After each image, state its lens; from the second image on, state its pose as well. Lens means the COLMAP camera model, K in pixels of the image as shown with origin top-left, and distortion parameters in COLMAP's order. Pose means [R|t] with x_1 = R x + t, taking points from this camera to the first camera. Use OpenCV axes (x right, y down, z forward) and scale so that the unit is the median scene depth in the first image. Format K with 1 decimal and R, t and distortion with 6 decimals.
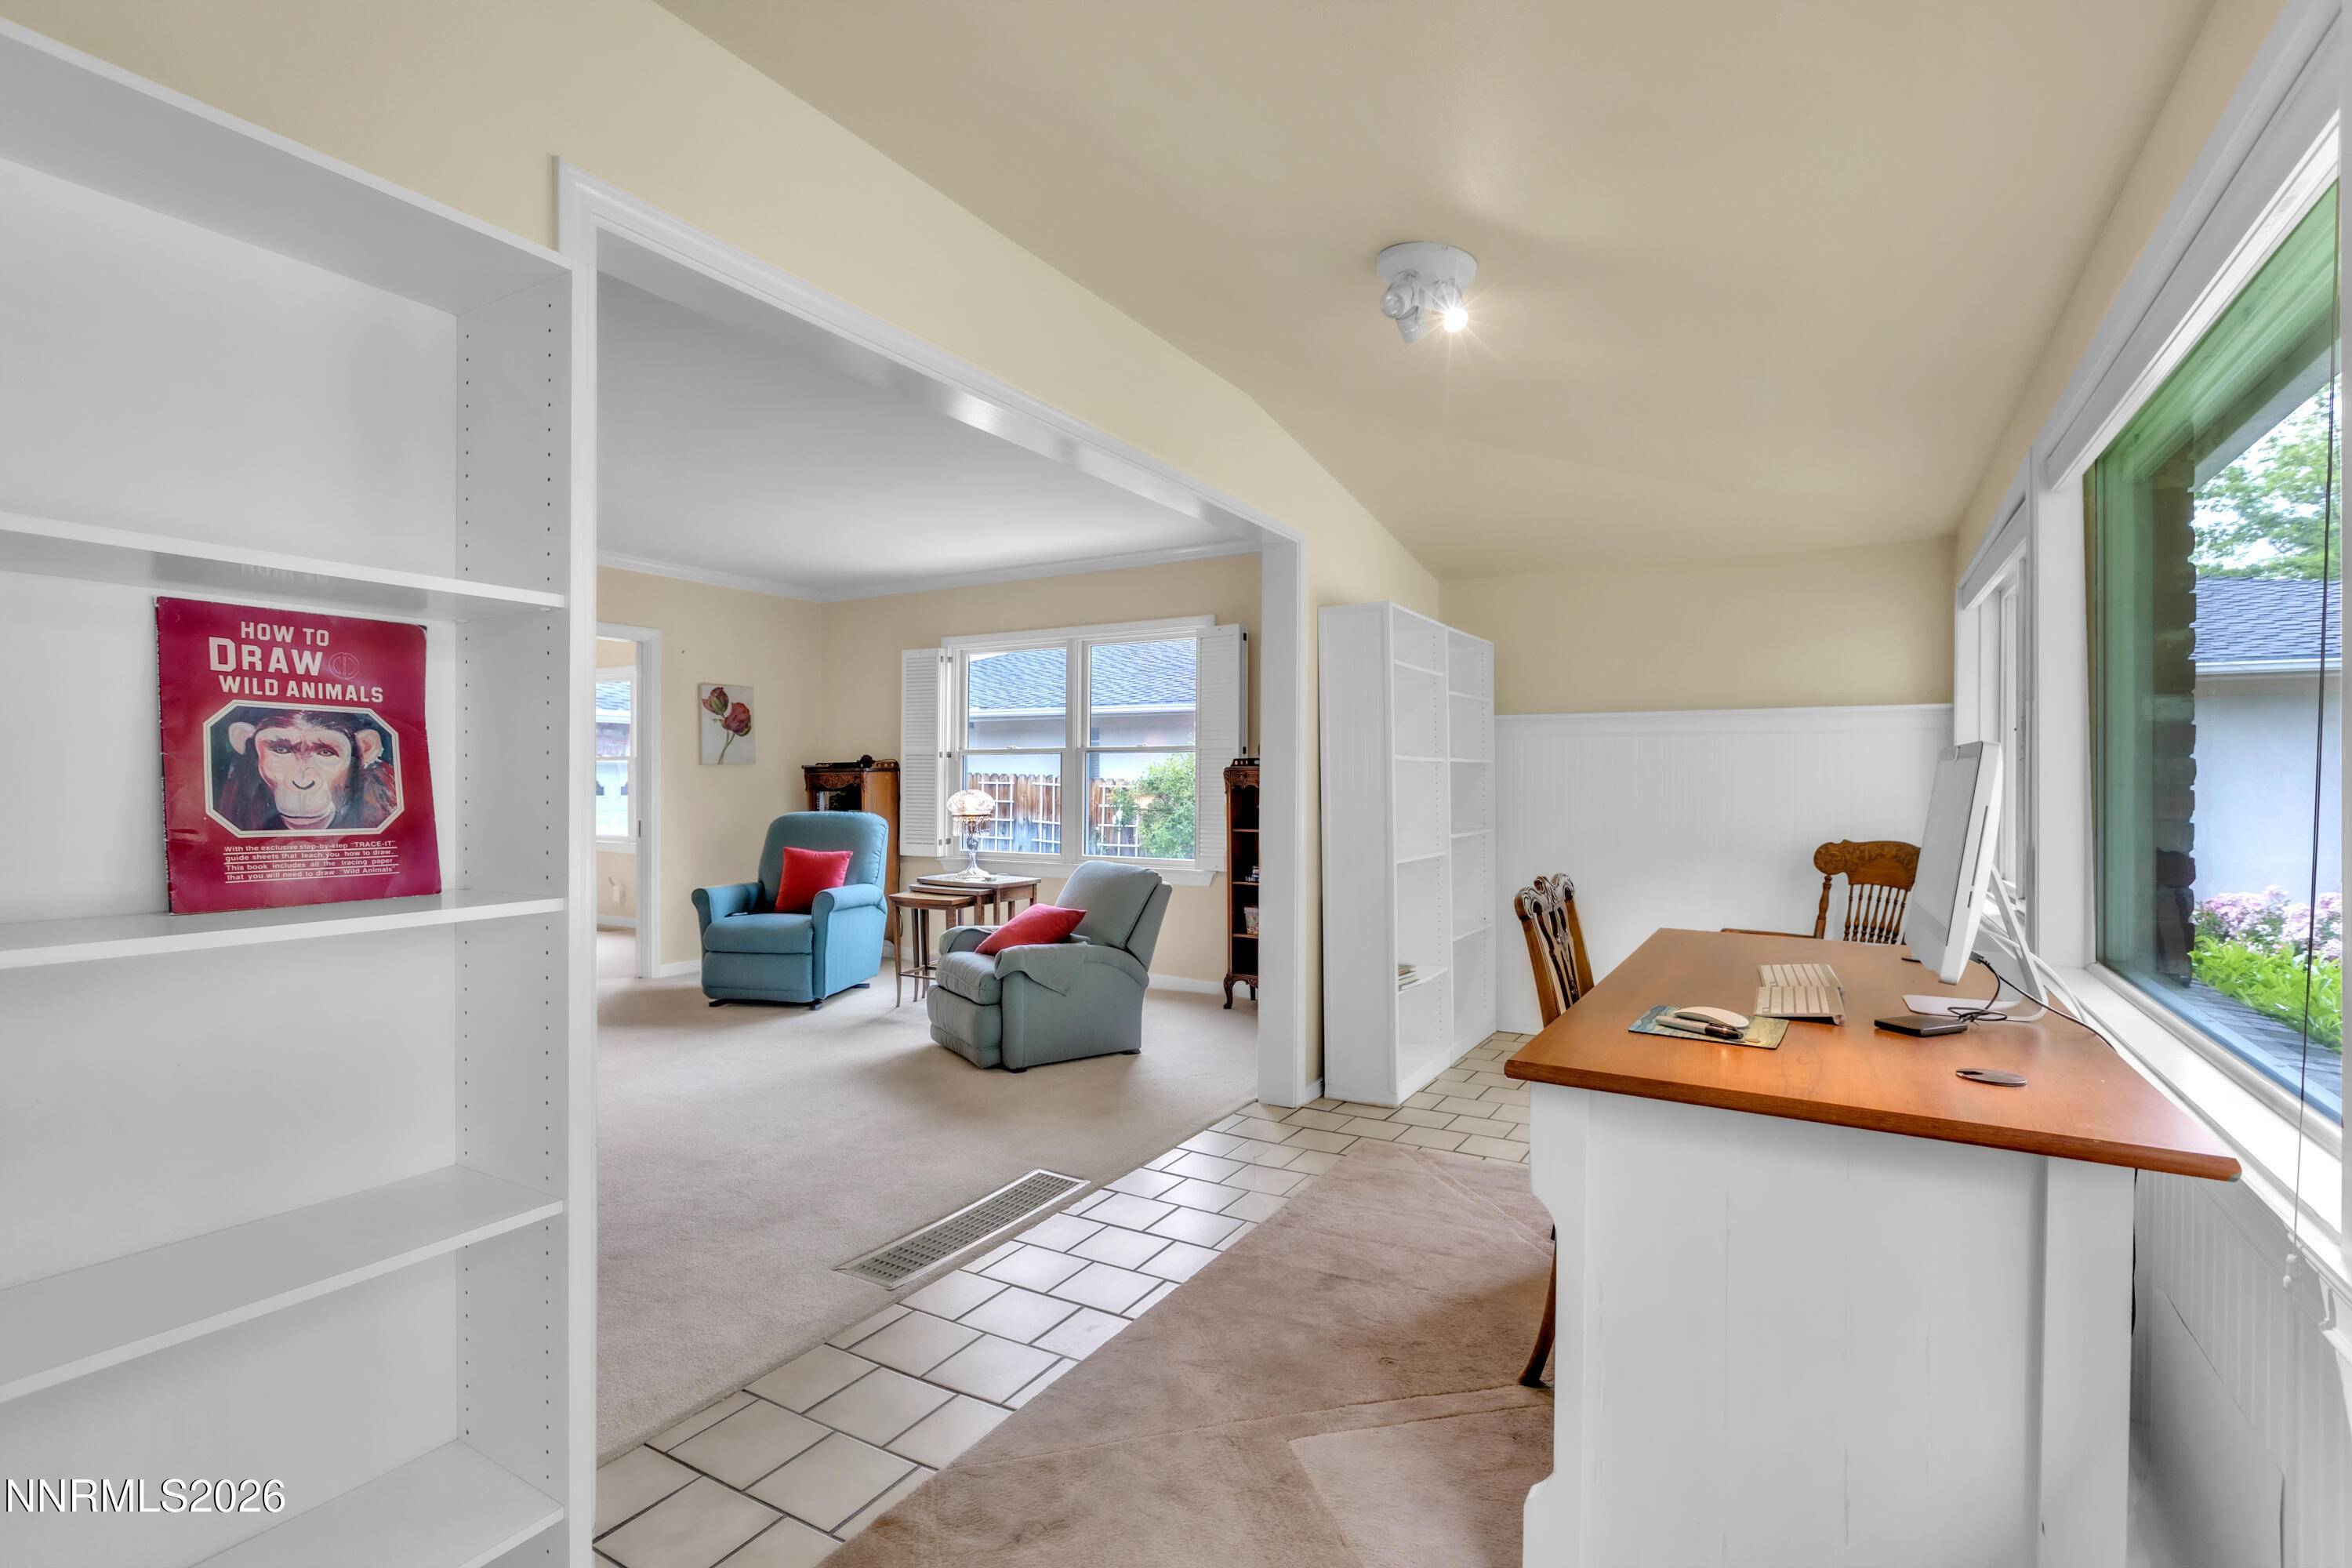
lens RADIAL K [[1120.0, 0, 1174.5], [0, 1120.0, 798.2], [0, 0, 1]] dist [-0.000965, -0.001920]
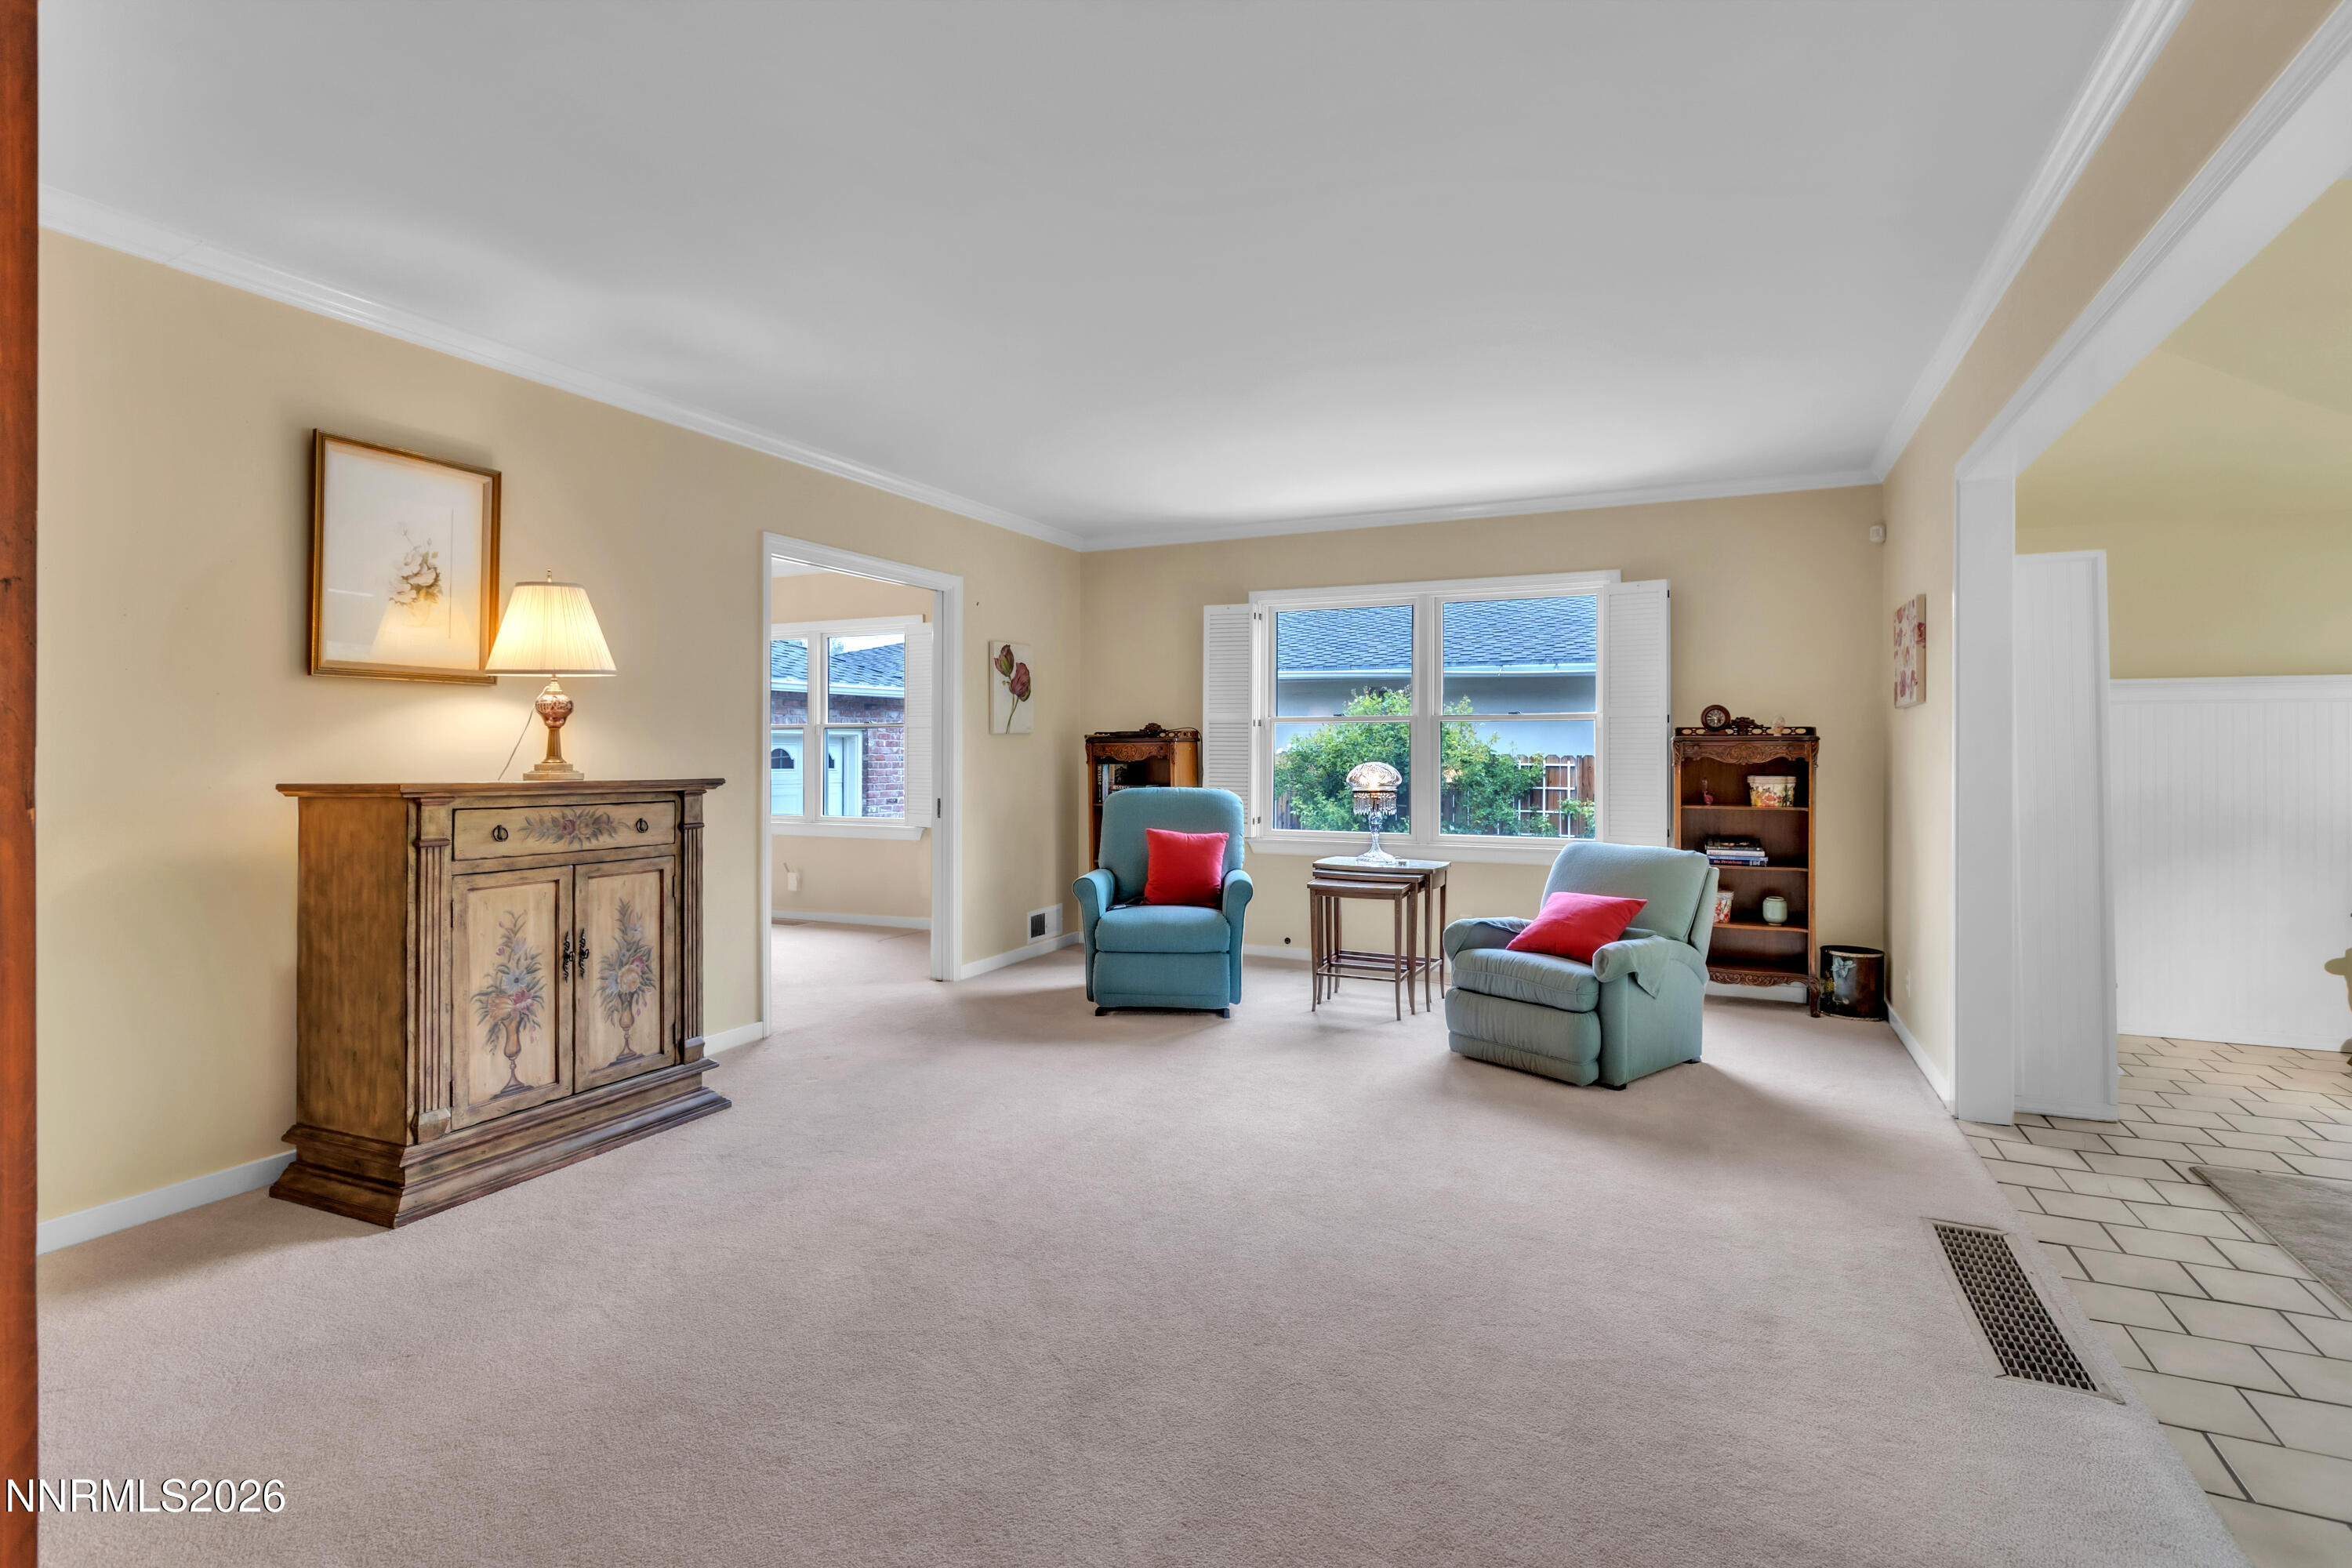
lens RADIAL K [[1120.0, 0, 1186.7], [0, 1120.0, 774.8], [0, 0, 1]] dist [-0.000965, -0.001920]
pose [[0.993494, -0.003031, 0.113841, -0.381081], [0.002525, 0.999986, 0.004587, -0.001756], [-0.113854, -0.004270, 0.993488, 0.122367]]
